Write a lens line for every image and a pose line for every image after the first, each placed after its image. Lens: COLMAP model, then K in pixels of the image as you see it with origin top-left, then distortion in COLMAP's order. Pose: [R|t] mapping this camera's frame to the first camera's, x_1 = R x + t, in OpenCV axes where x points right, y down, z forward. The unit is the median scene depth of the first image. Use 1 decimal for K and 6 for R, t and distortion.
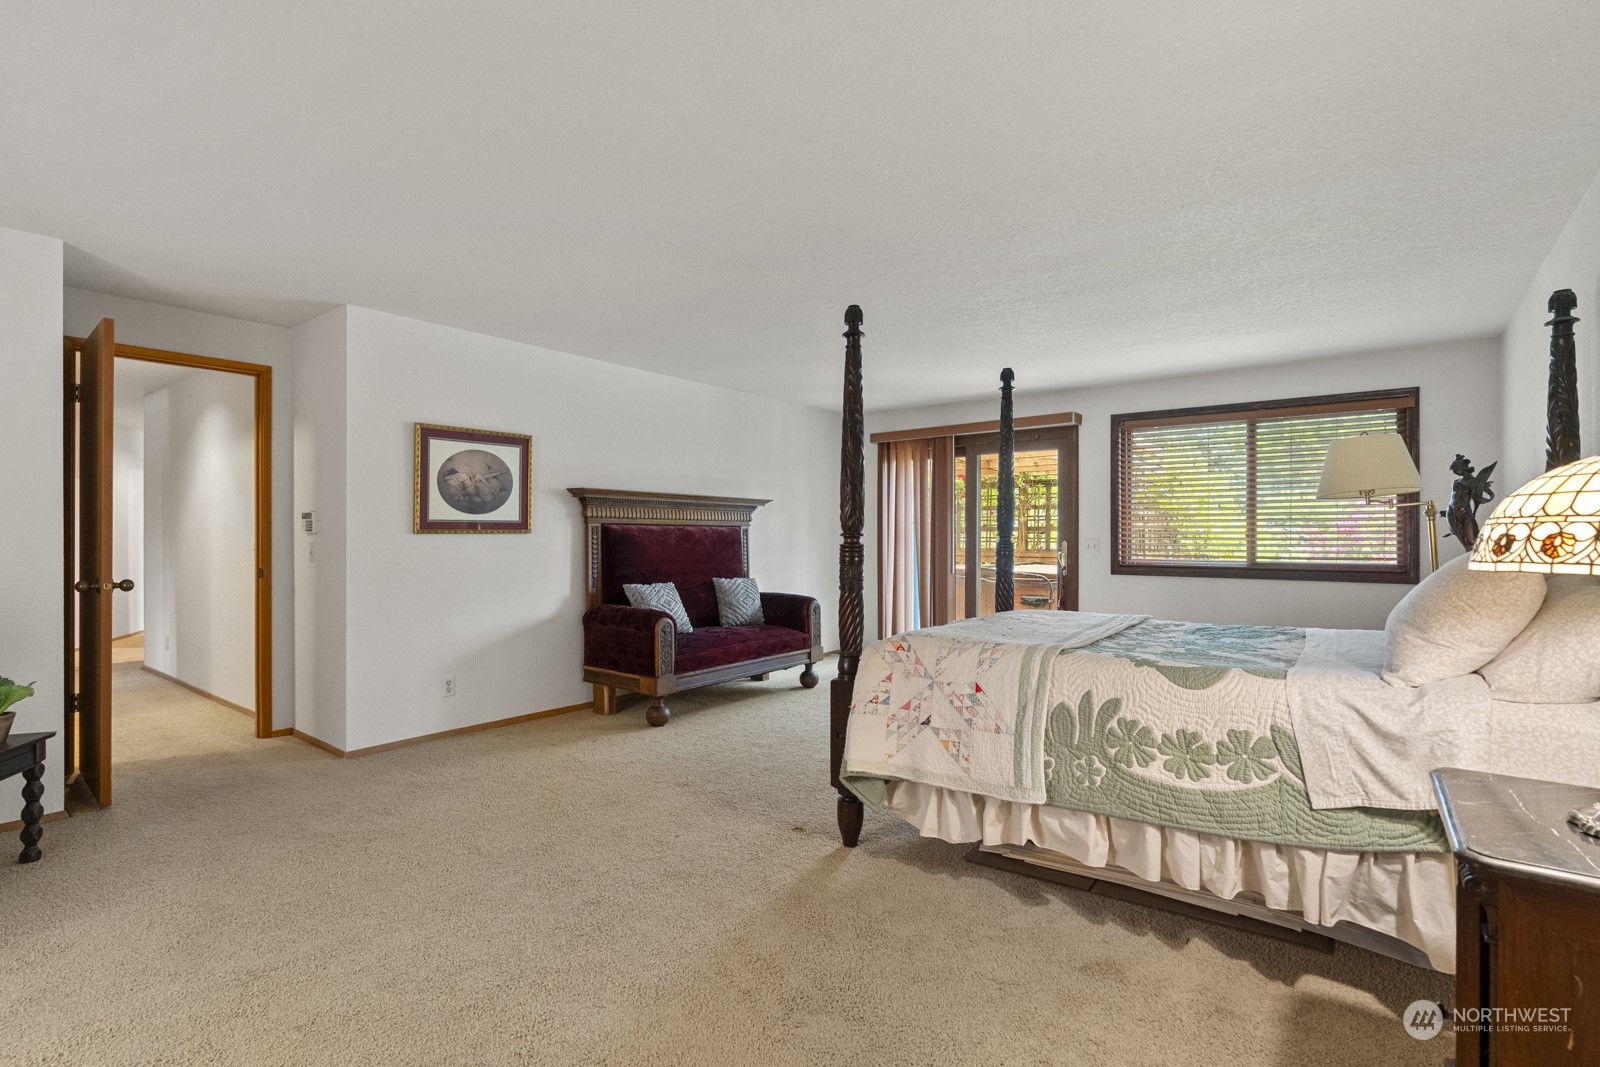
lens RADIAL K [[764.0, 0, 800.0], [0, 764.0, 533.5], [0, 0, 1]] dist [-0.000690, 0.000071]
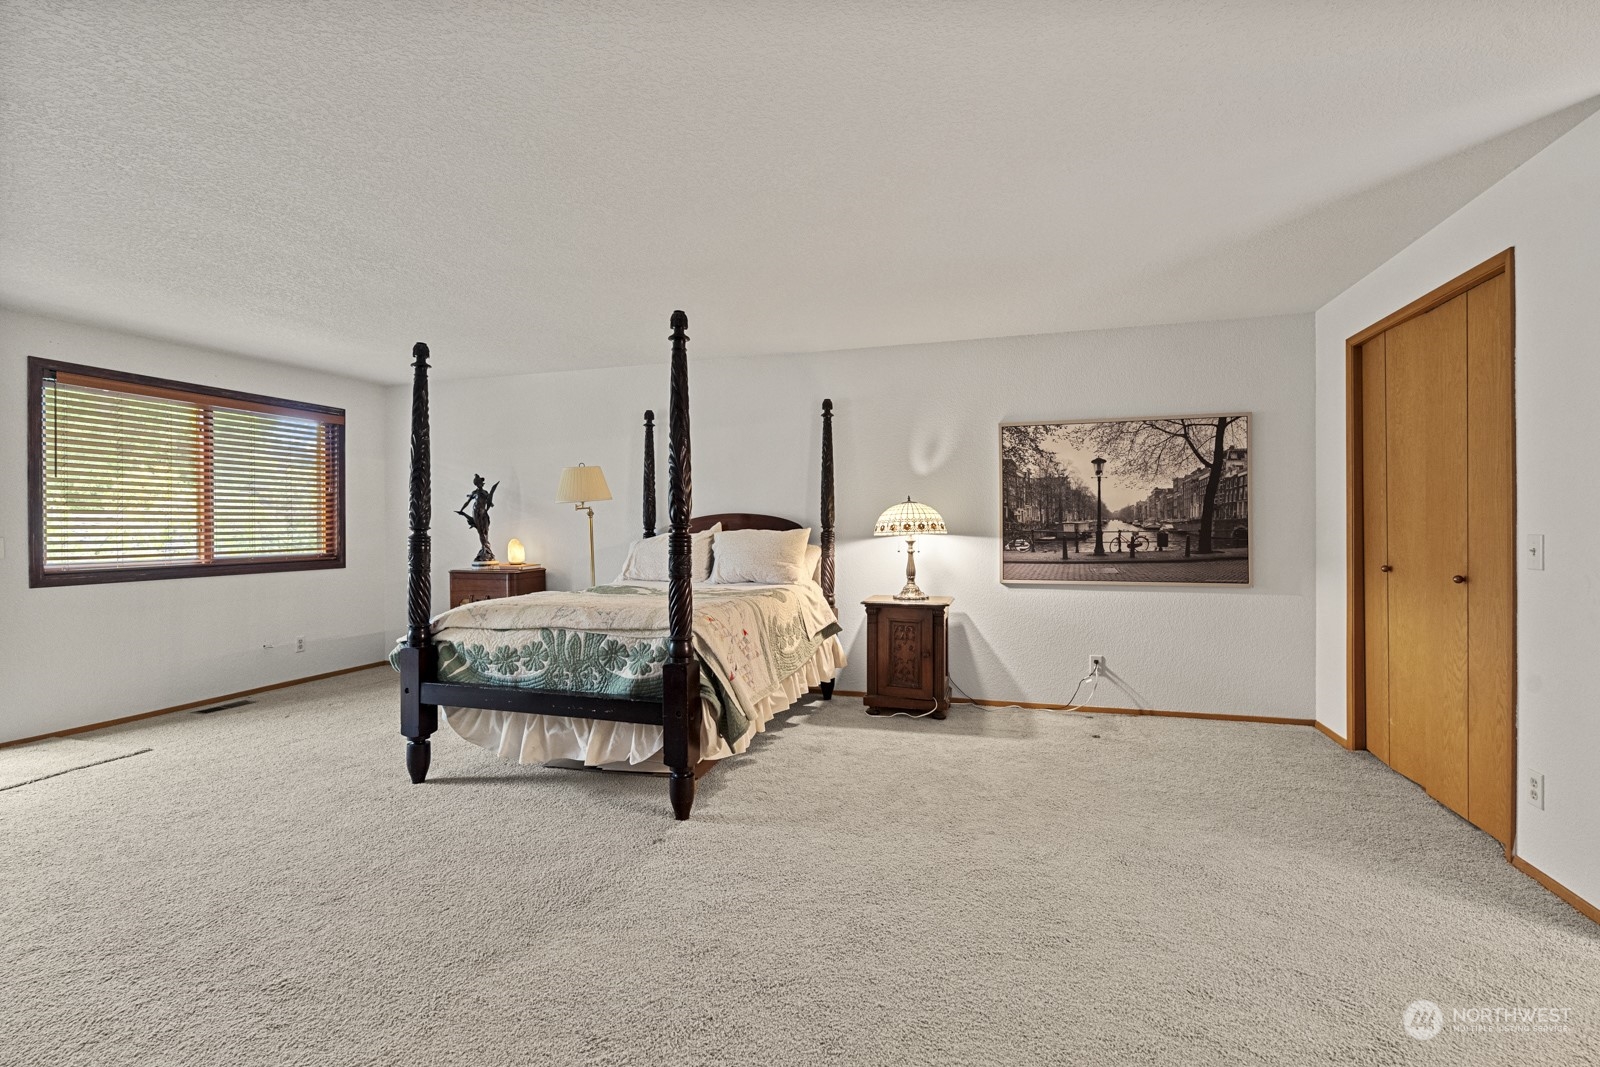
lens RADIAL K [[701.5, 0, 824.8], [0, 701.5, 530.3], [0, 0, 1]] dist [0.004289, 0.001071]
pose [[-0.372172, -0.005848, 0.928145, -0.853026], [0.006041, 0.999944, 0.008723, -0.000383], [-0.928144, 0.008854, -0.372116, 1.098584]]
